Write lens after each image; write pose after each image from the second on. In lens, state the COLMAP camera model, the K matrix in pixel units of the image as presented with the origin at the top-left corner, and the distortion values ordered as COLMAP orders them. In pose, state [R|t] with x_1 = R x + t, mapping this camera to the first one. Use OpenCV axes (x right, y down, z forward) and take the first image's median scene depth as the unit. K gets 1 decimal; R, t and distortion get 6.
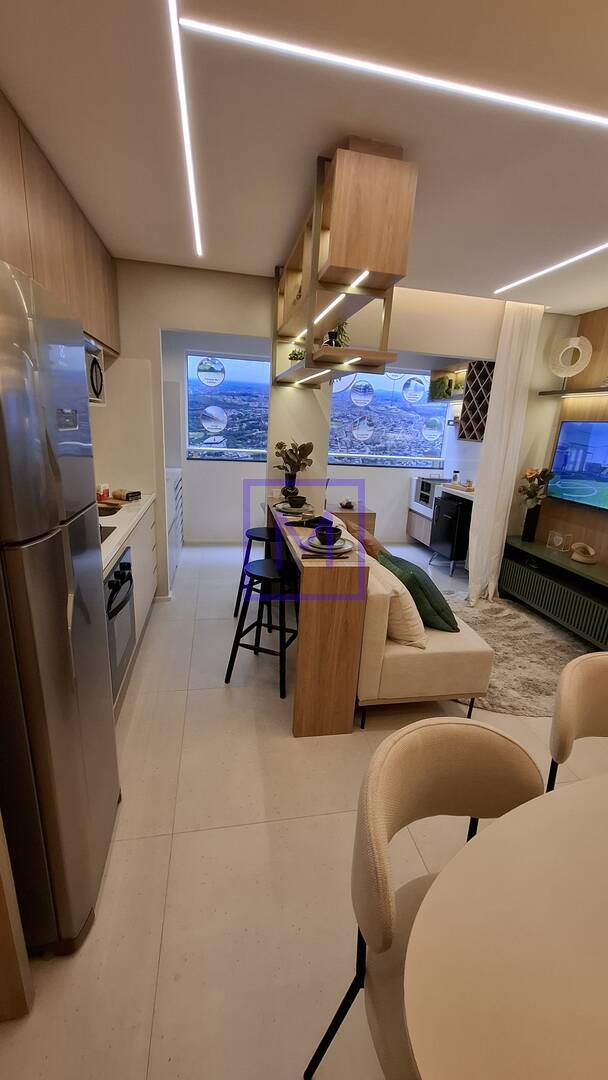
lens RADIAL K [[430.6, 0, 302.2], [0, 430.6, 543.5], [0, 0, 1]] dist [-0.006007, 0.001143]
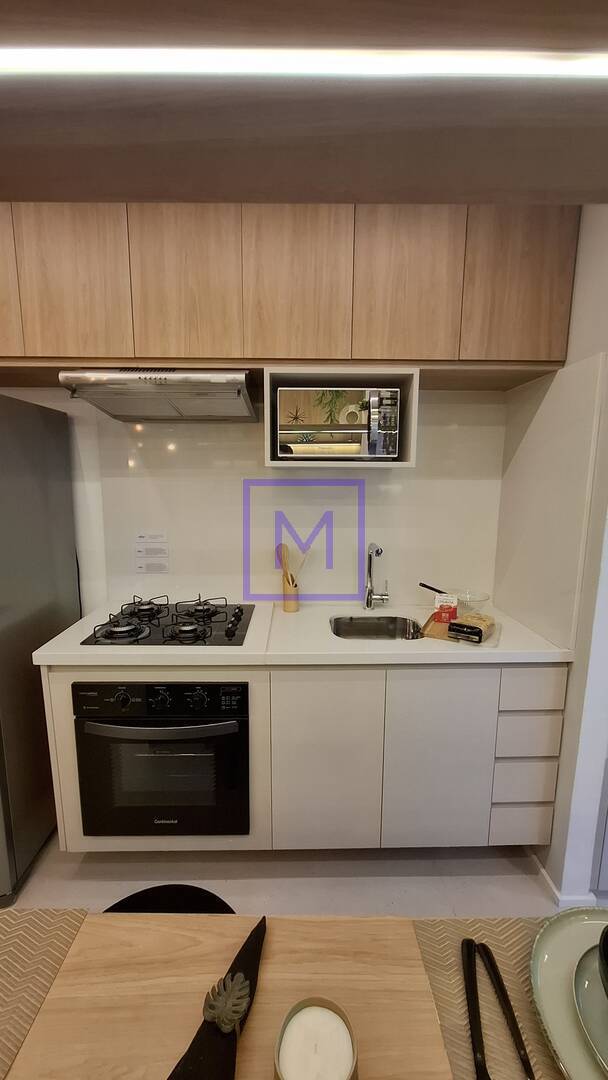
lens RADIAL K [[430.6, 0, 306.5], [0, 430.6, 540.7], [0, 0, 1]] dist [-0.006007, 0.001143]
pose [[-0.176927, 0.087879, -0.980293, 0.088894], [-0.283013, 0.949398, 0.136189, -0.151398], [0.942656, 0.301531, -0.143103, 0.568126]]
